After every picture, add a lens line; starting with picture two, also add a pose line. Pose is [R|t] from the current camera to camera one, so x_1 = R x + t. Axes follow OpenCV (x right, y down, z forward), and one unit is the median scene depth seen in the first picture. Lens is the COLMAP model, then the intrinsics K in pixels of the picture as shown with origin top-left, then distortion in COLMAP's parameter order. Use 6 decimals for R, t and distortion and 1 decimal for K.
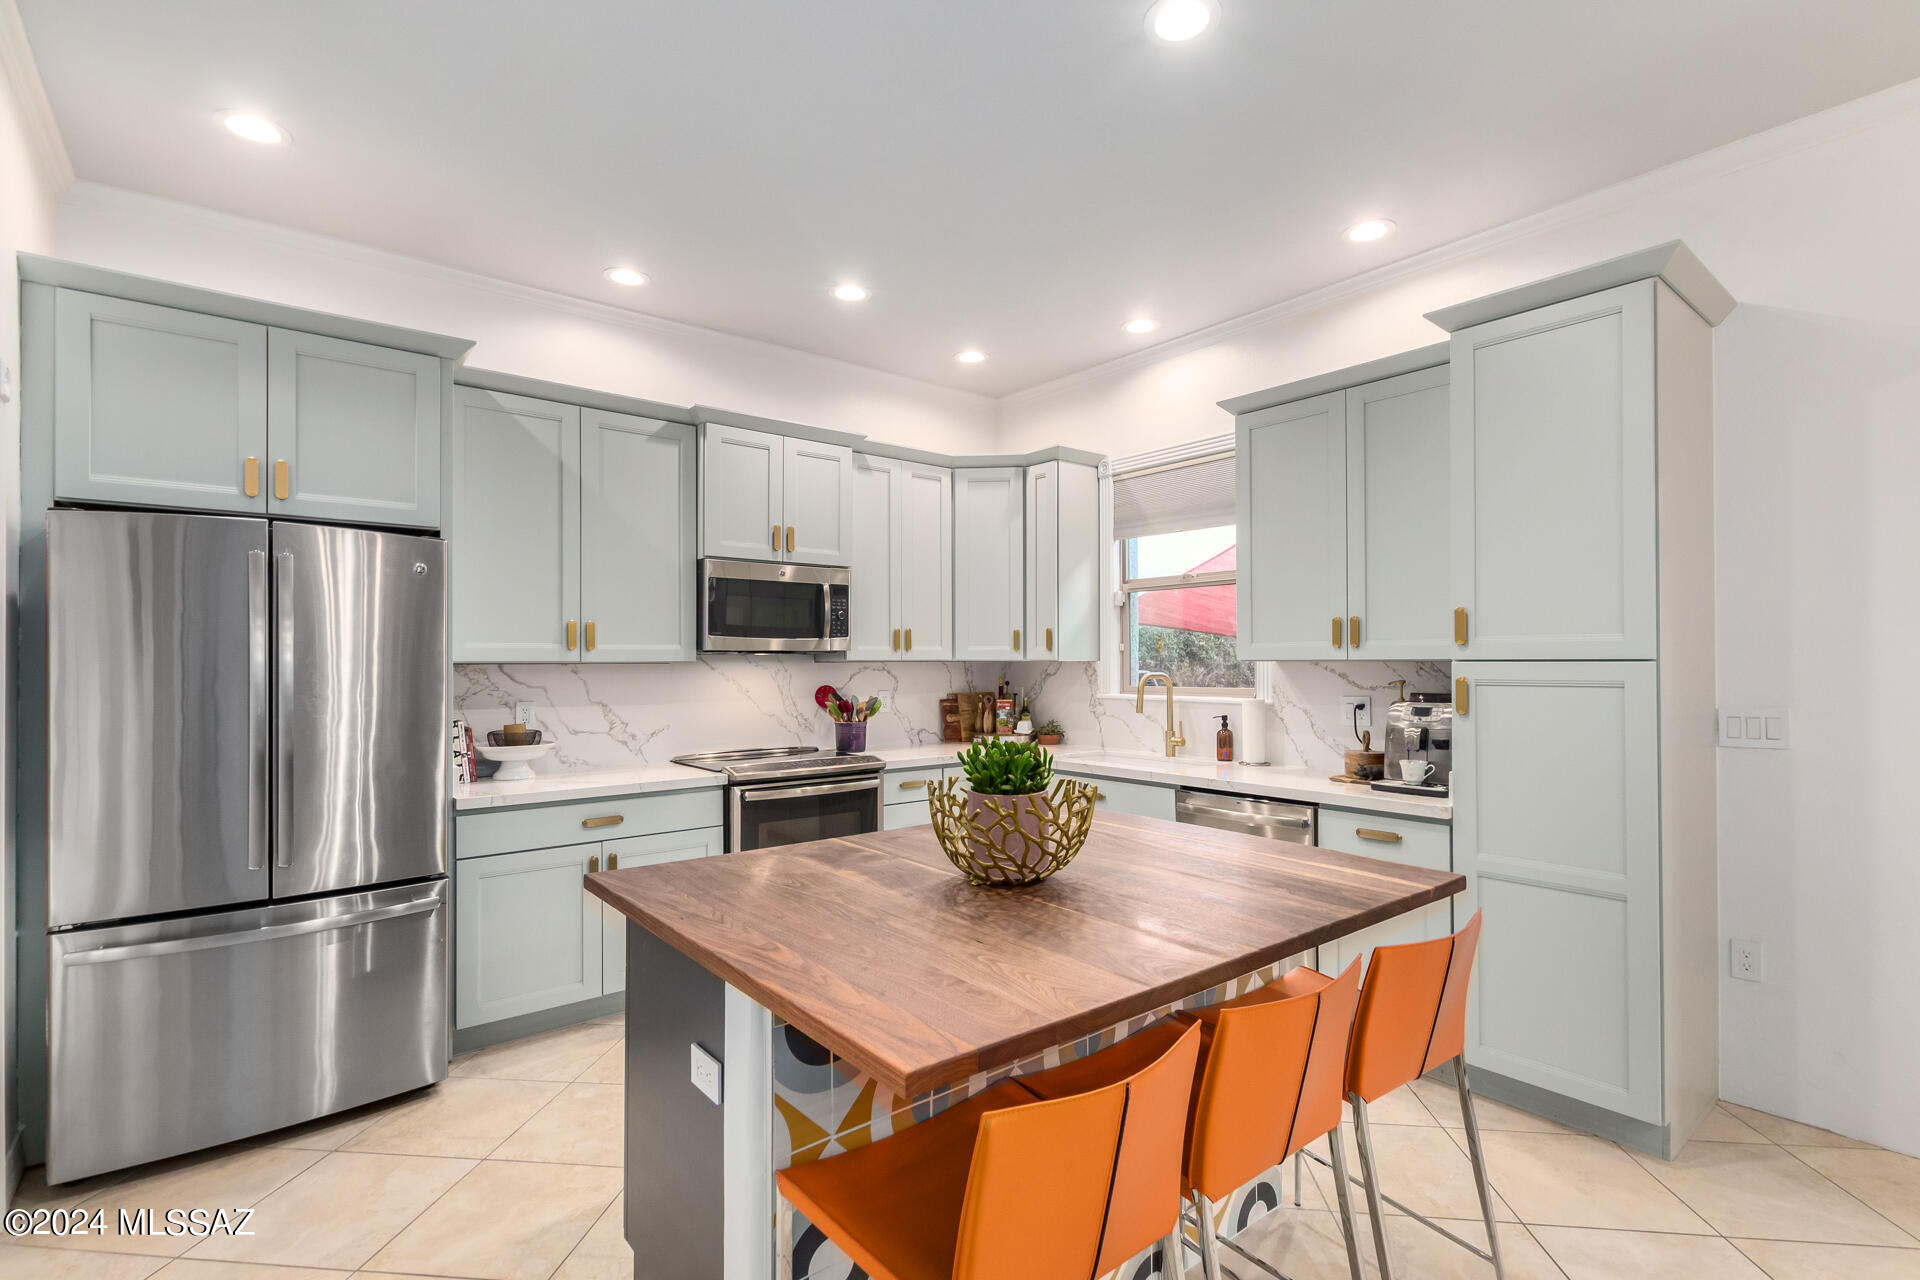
lens RADIAL K [[898.9, 0, 973.5], [0, 898.9, 653.9], [0, 0, 1]] dist [0.006268, -0.003174]
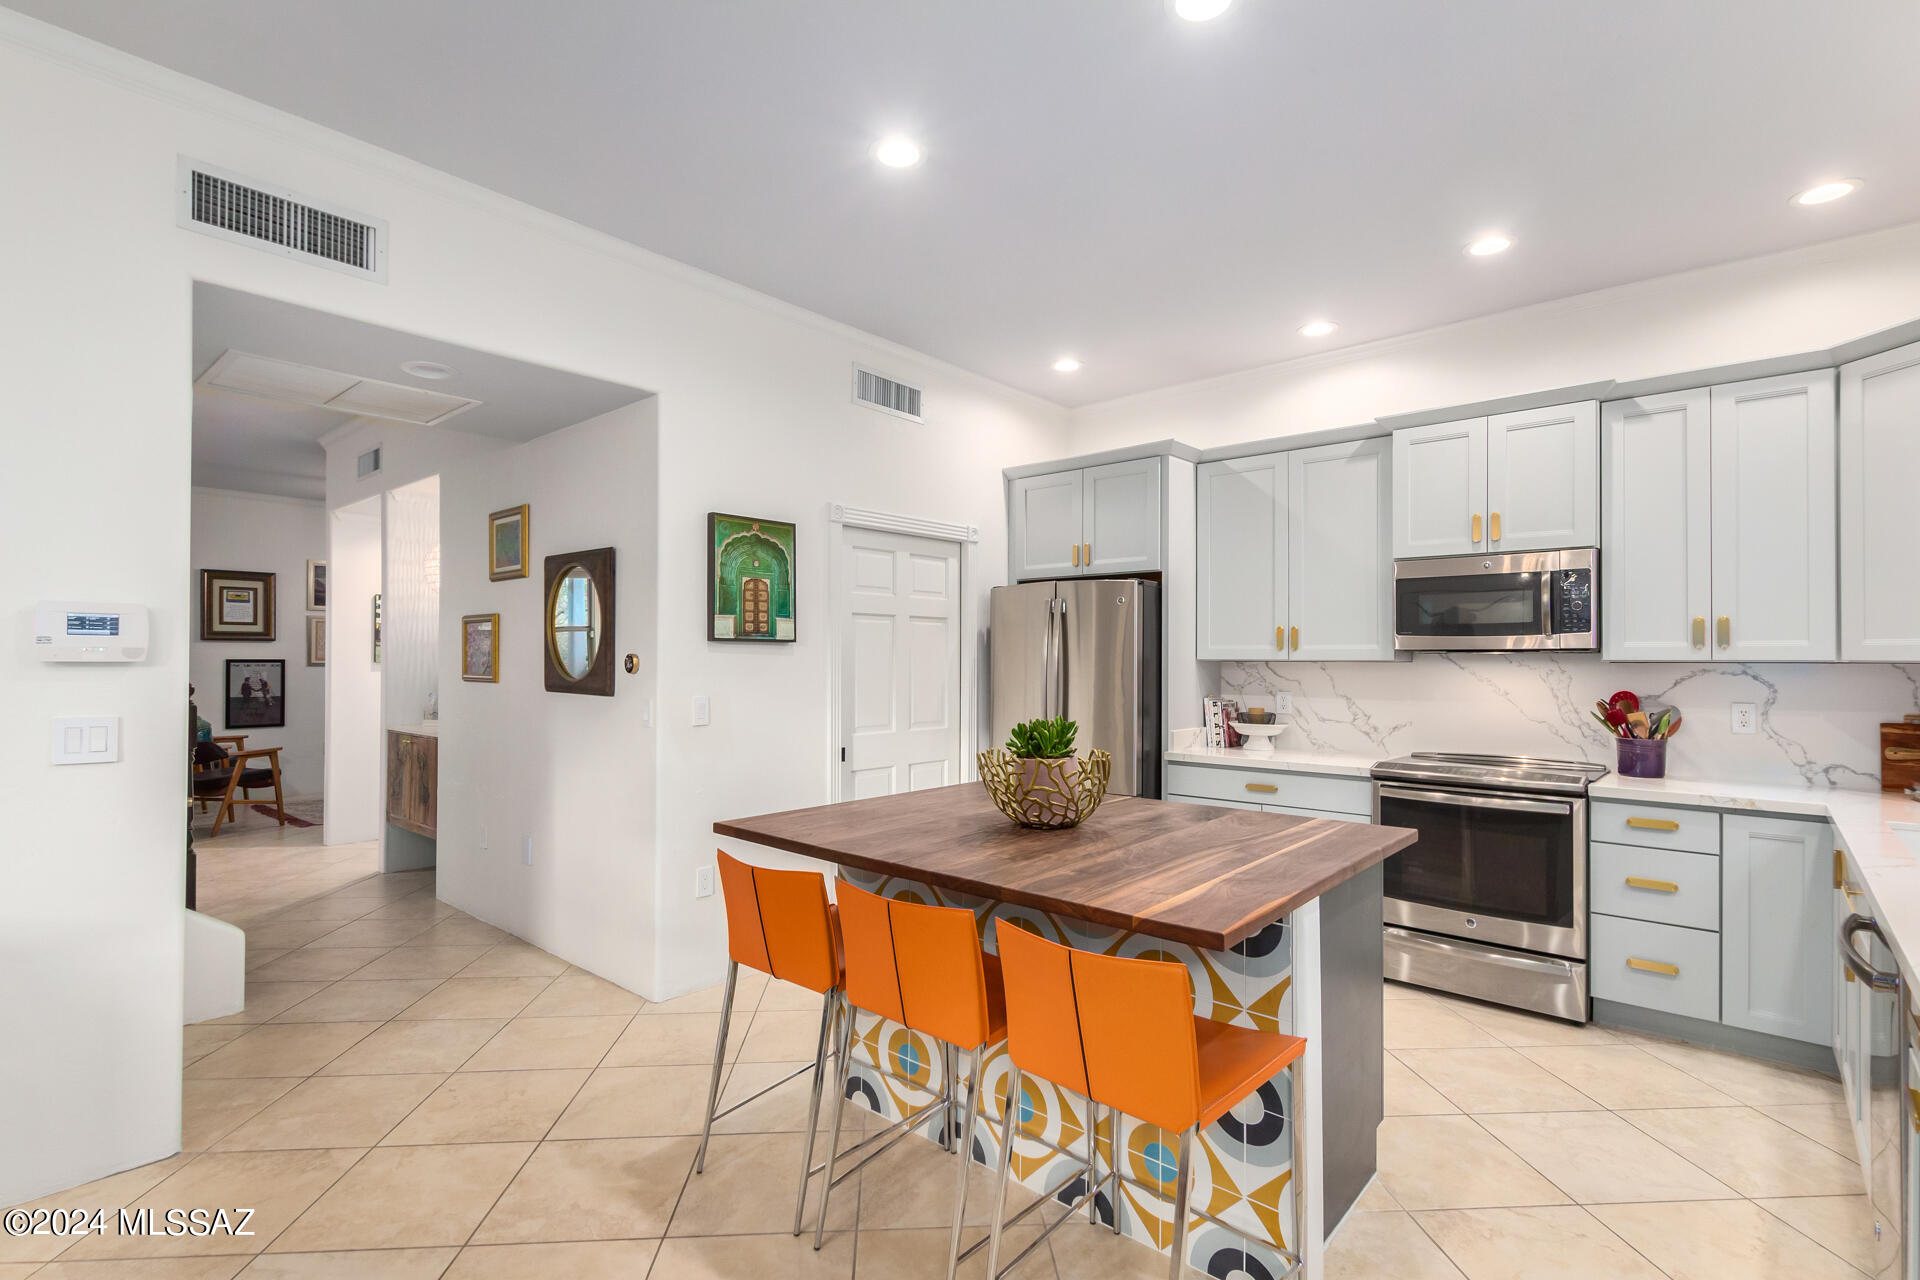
lens RADIAL K [[898.9, 0, 953.1], [0, 898.9, 652.5], [0, 0, 1]] dist [0.006268, -0.003174]
pose [[0.162292, -0.005123, -0.986730, 0.641639], [0.001973, 0.999986, -0.004868, 0.003600], [0.986741, -0.001157, 0.162300, 0.325618]]
